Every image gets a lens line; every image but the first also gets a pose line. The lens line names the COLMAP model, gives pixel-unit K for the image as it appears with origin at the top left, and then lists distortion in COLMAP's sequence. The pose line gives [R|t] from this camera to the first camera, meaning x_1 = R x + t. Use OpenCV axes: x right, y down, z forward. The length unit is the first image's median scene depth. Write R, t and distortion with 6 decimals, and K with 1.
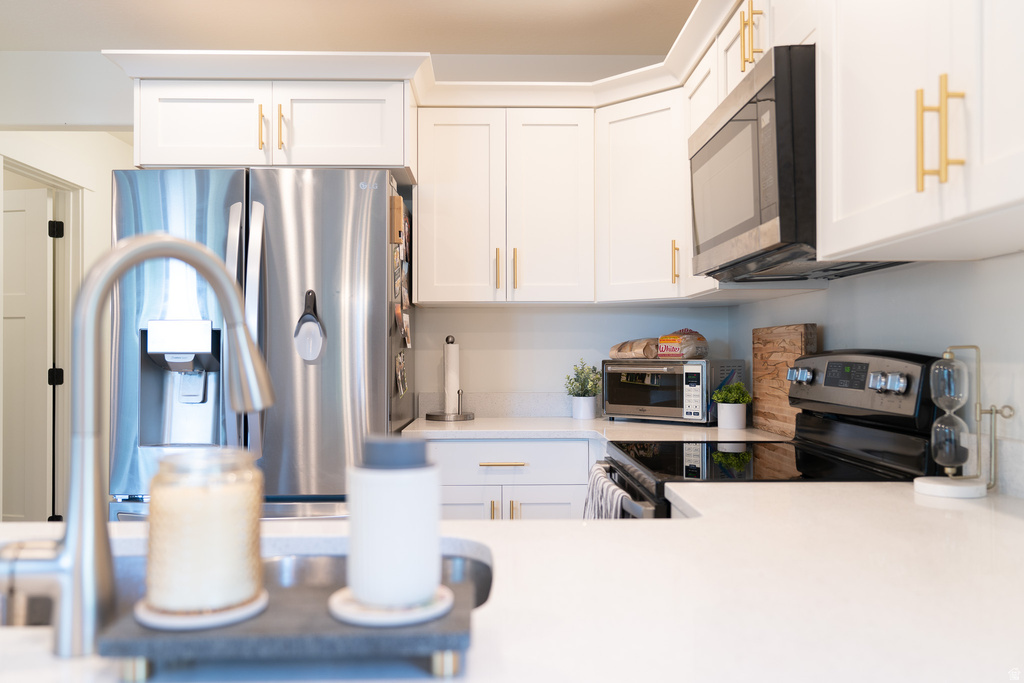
lens RADIAL K [[875.1, 0, 512.0], [0, 875.1, 341.5], [0, 0, 1]] dist [0.004451, 0.001248]
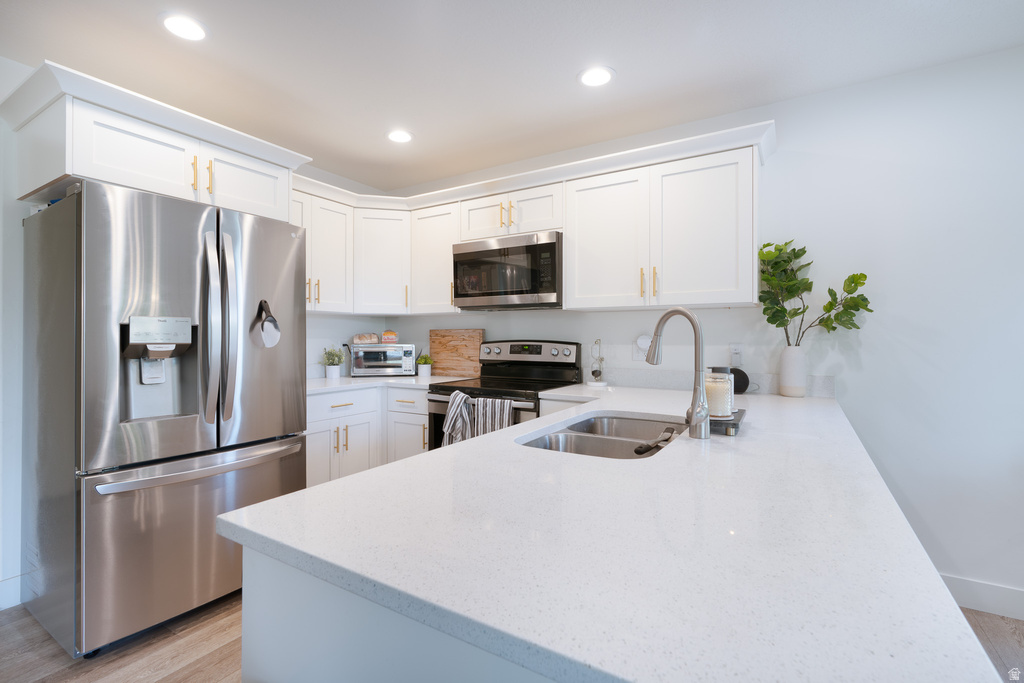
lens RADIAL K [[470.8, 0, 504.4], [0, 470.8, 337.0], [0, 0, 1]] dist [-0.001179, 0.000262]
pose [[0.549226, 0.002983, 0.835669, -0.619727], [-0.010907, 0.999934, 0.003599, -0.003020], [-0.835603, -0.011091, 0.549222, 0.210160]]
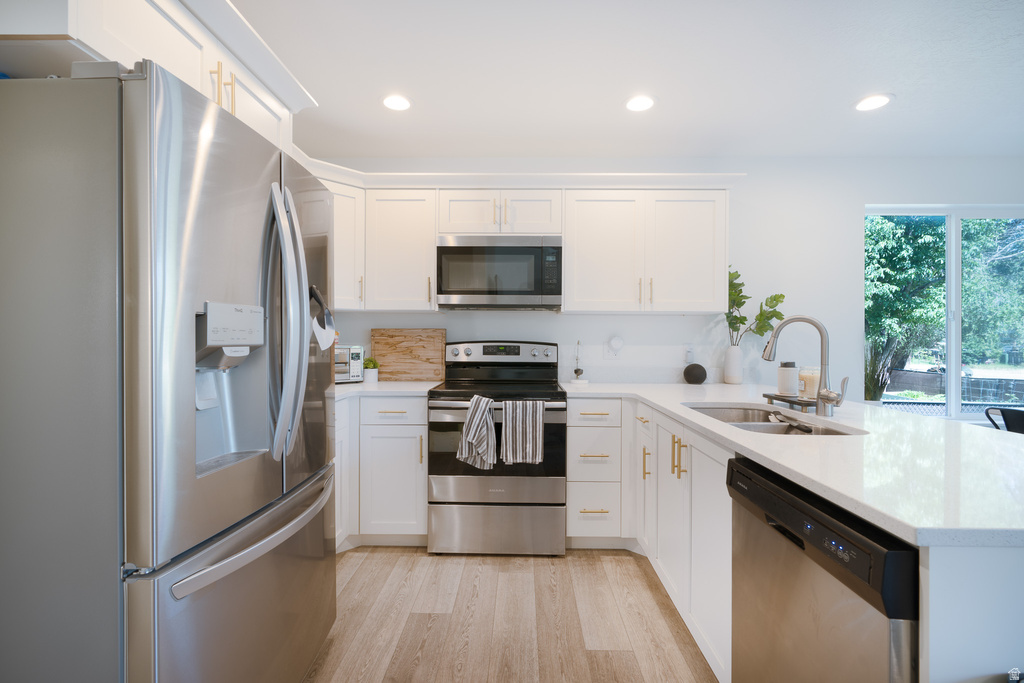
lens RADIAL K [[460.9, 0, 515.2], [0, 460.9, 338.5], [0, 0, 1]] dist [-0.000028, 0.000214]
pose [[0.039329, 0.002944, 0.999222, -0.730637], [-0.016636, 0.999859, -0.002292, 0.003727], [-0.999088, -0.016533, 0.039372, 0.672698]]
